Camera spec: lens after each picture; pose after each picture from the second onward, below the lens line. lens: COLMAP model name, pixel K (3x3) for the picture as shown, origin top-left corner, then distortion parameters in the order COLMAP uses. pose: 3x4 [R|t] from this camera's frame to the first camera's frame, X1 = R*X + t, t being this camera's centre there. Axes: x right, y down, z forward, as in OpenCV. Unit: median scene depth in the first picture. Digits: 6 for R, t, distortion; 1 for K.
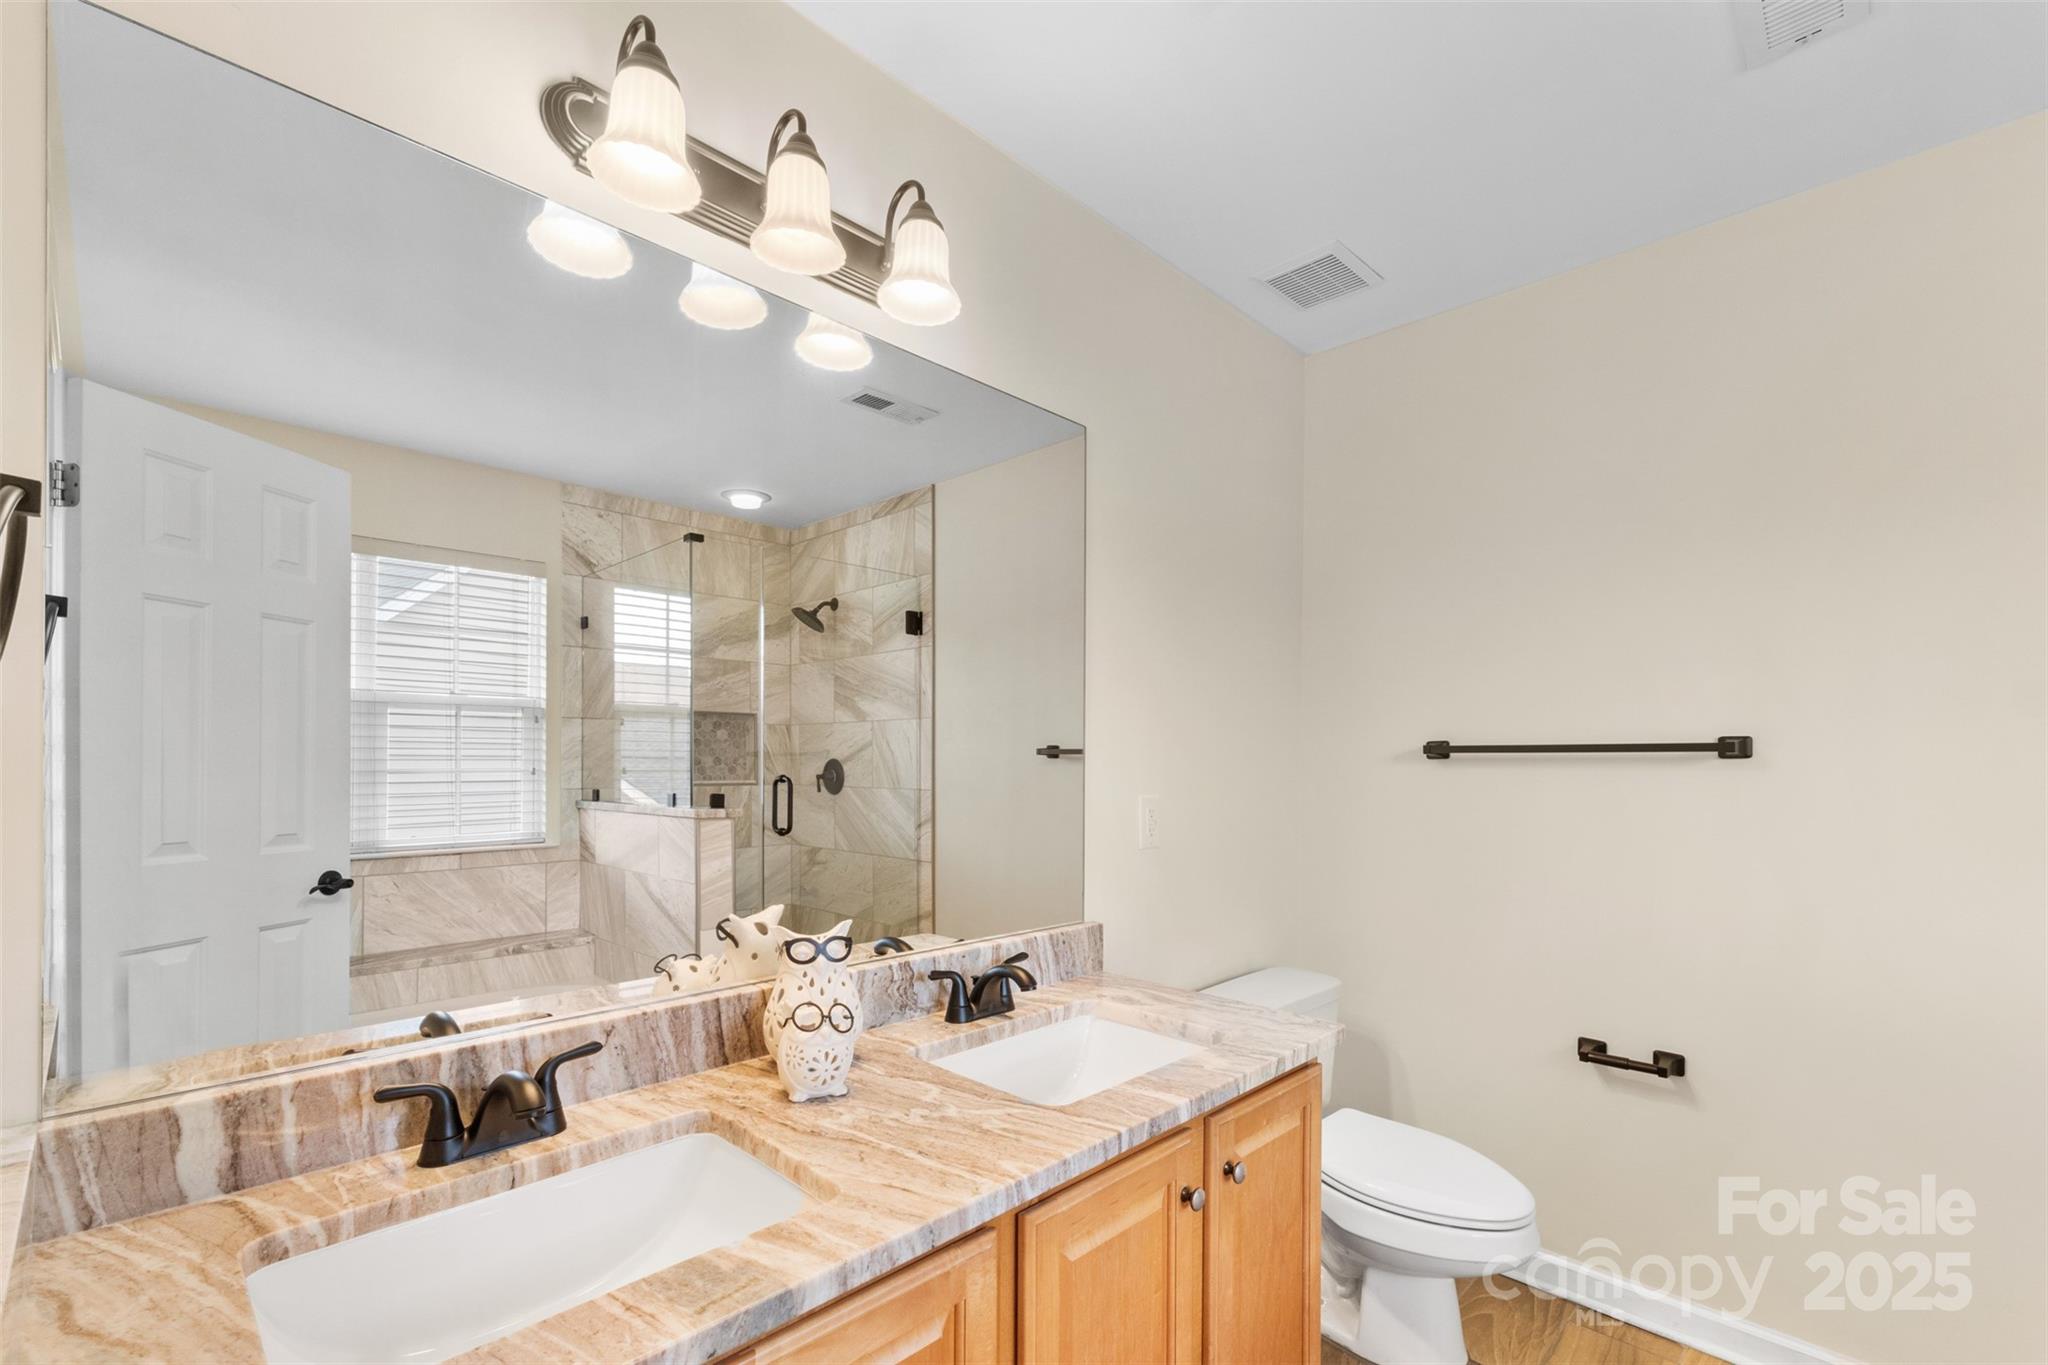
lens RADIAL K [[885.2, 0, 1019.8], [0, 885.2, 756.2], [0, 0, 1]] dist [-0.000471, -0.000031]
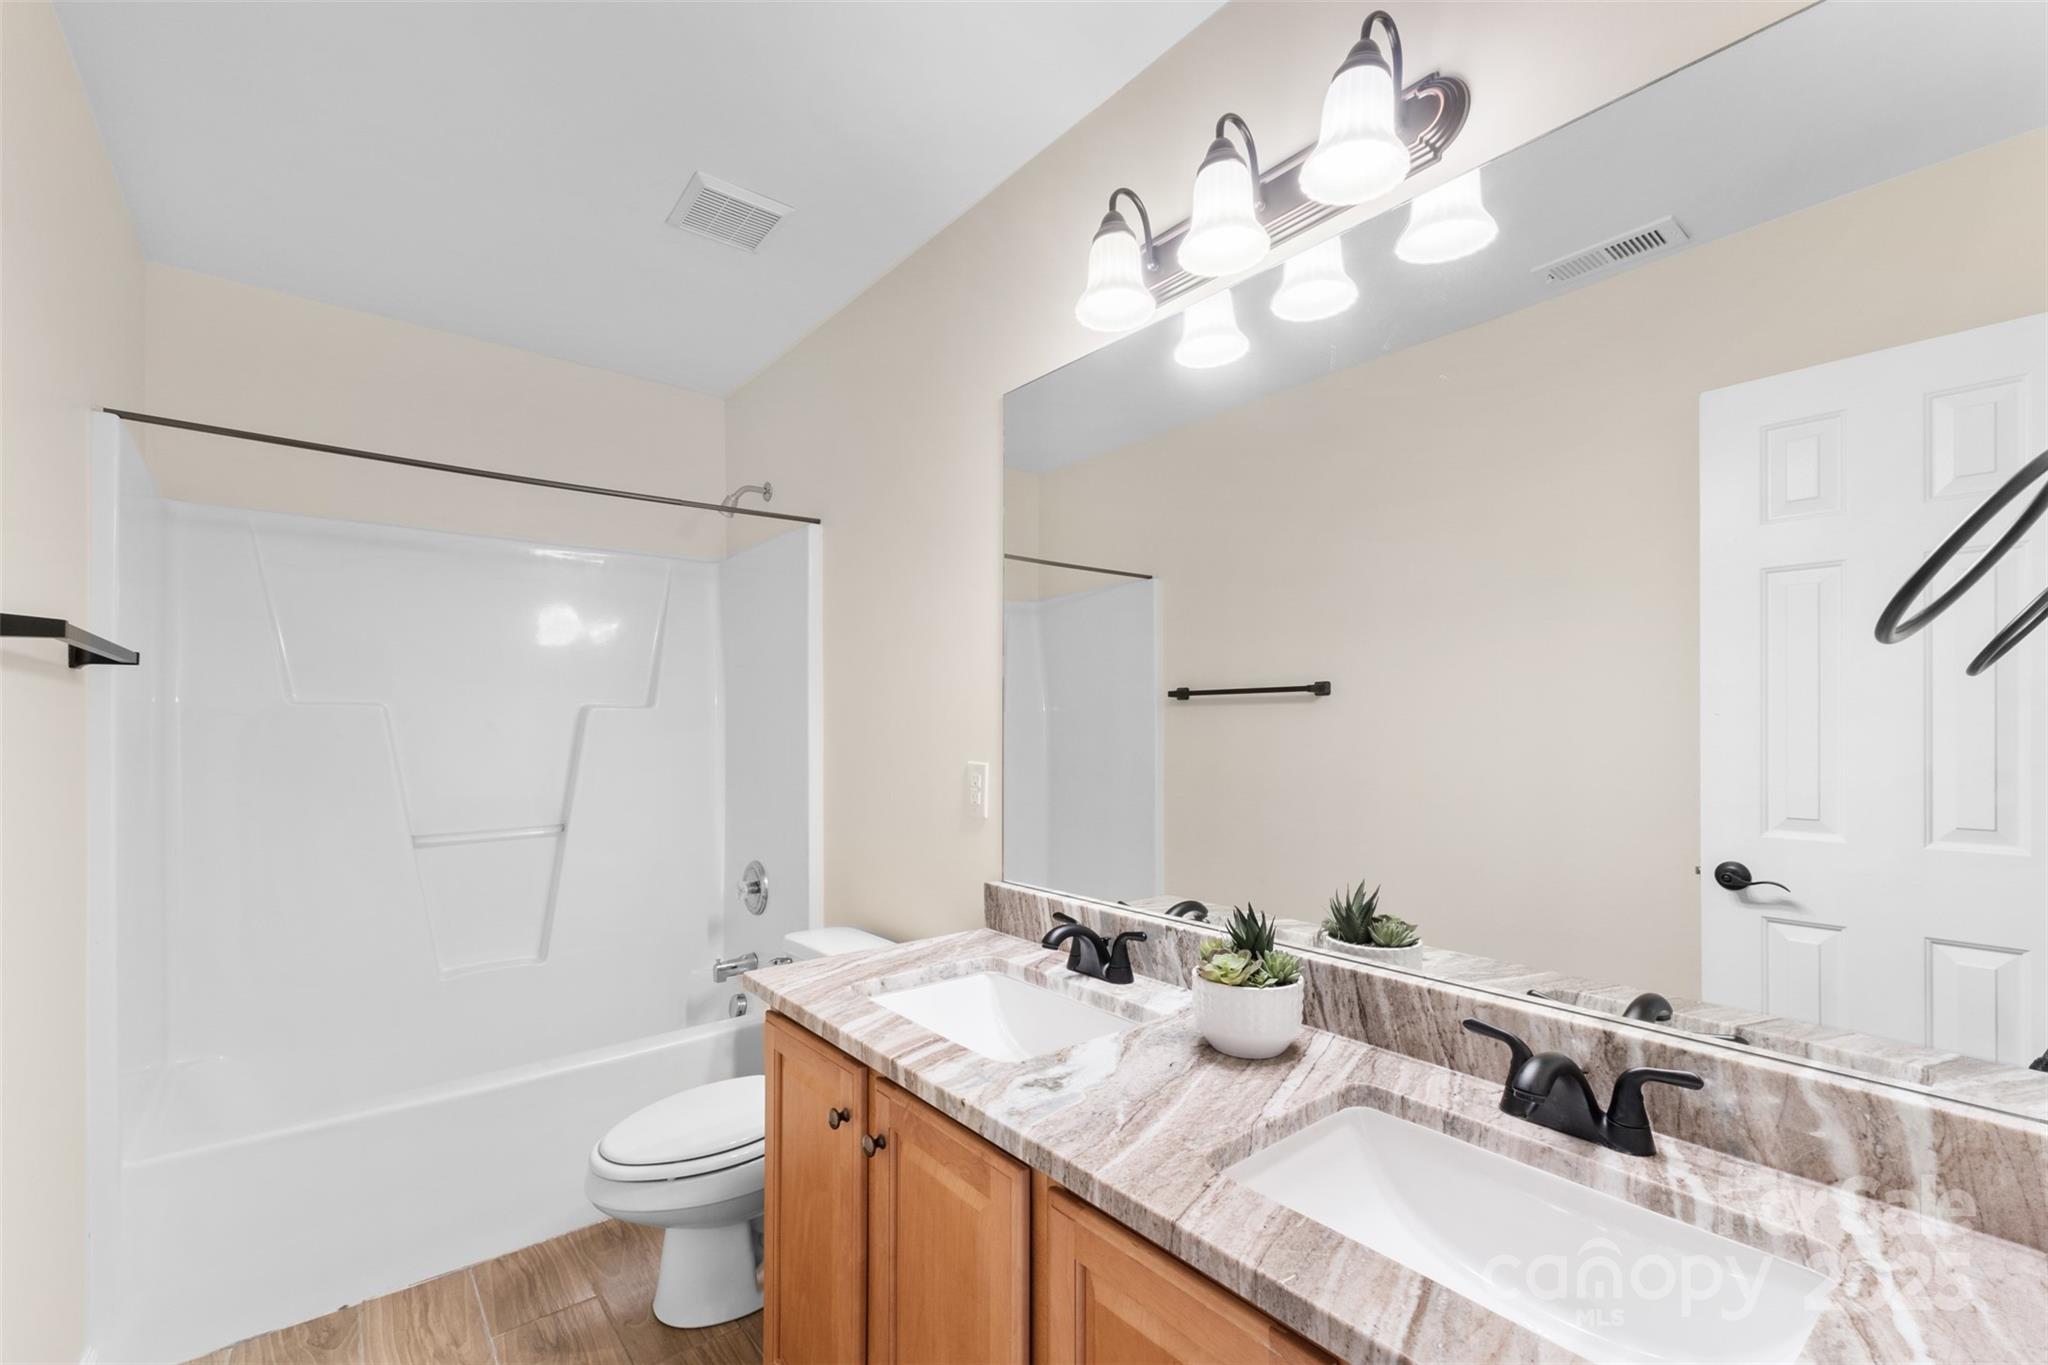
lens RADIAL K [[907.0, 0, 1024.0], [0, 907.0, 682.5], [0, 0, 1]] dist [0.001272, 0.000212]
pose [[-0.117660, -0.057252, -0.991402, 0.522130], [-0.005931, 0.998359, -0.056950, 0.011654], [0.993036, -0.000821, -0.117807, 0.552373]]
